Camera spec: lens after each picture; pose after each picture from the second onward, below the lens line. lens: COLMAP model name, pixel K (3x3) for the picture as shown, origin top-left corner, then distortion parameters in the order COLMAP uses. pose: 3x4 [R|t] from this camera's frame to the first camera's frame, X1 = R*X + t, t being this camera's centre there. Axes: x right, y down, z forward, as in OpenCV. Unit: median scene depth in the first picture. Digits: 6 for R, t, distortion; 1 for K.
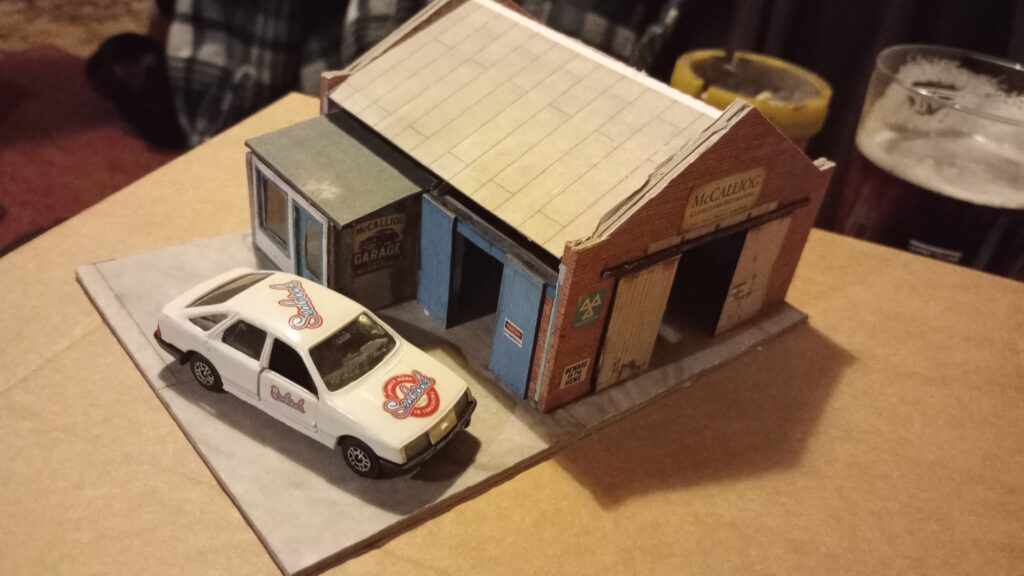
lens RADIAL K [[875.6, 0, 512.0], [0, 875.6, 288.0], [0, 0, 1]] dist [0.038014, -0.081431]
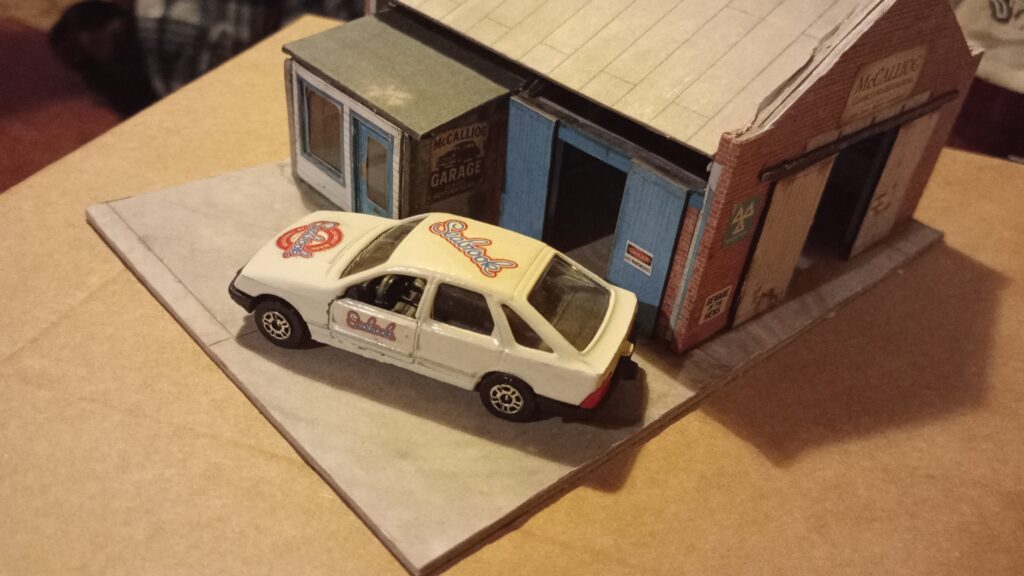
lens RADIAL K [[875.6, 0, 512.0], [0, 875.6, 288.0], [0, 0, 1]] dist [0.038014, -0.081431]
pose [[0.998621, -0.044871, 0.027264, -0.132279], [0.043909, 0.998426, 0.034900, 0.042941], [-0.028788, -0.033654, 0.999019, 0.178690]]
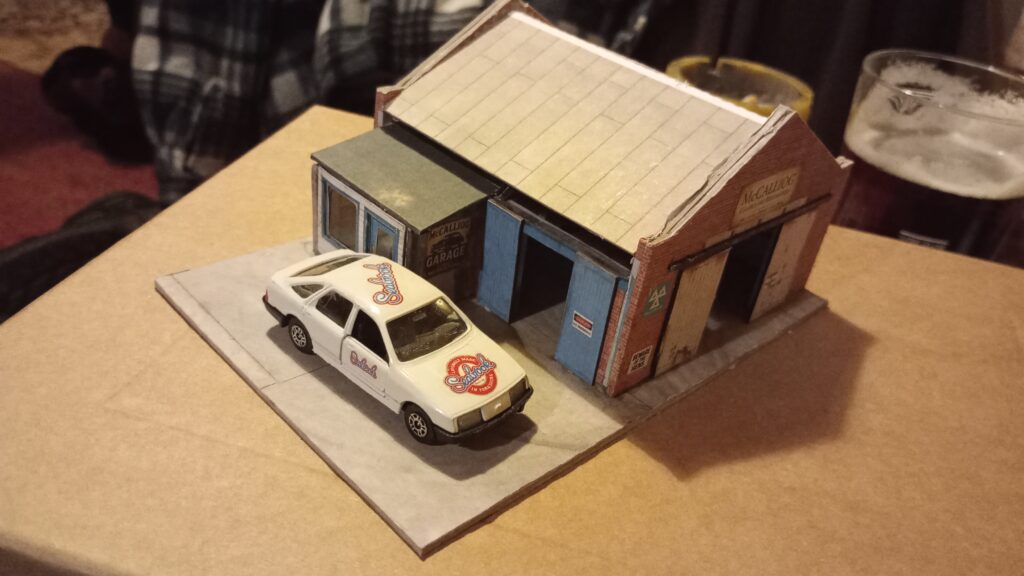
lens RADIAL K [[875.6, 0, 512.0], [0, 875.6, 288.0], [0, 0, 1]] dist [0.038014, -0.081431]
pose [[0.997545, -0.033429, 0.061539, -0.143565], [0.033721, 0.999424, -0.003726, 0.006617], [-0.061379, 0.005792, 0.998098, -0.075964]]
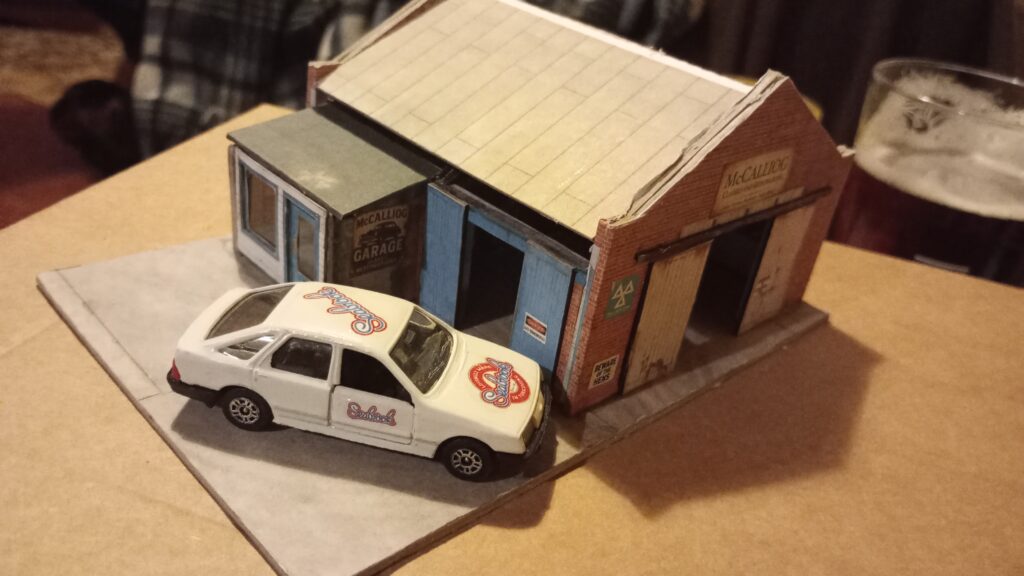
lens RADIAL K [[875.6, 0, 512.0], [0, 875.6, 288.0], [0, 0, 1]] dist [0.038014, -0.081431]
pose [[0.997892, -0.022291, 0.060947, -0.073172], [0.025792, 0.998025, -0.057271, 0.057502], [-0.059550, 0.058722, 0.996497, 0.087994]]
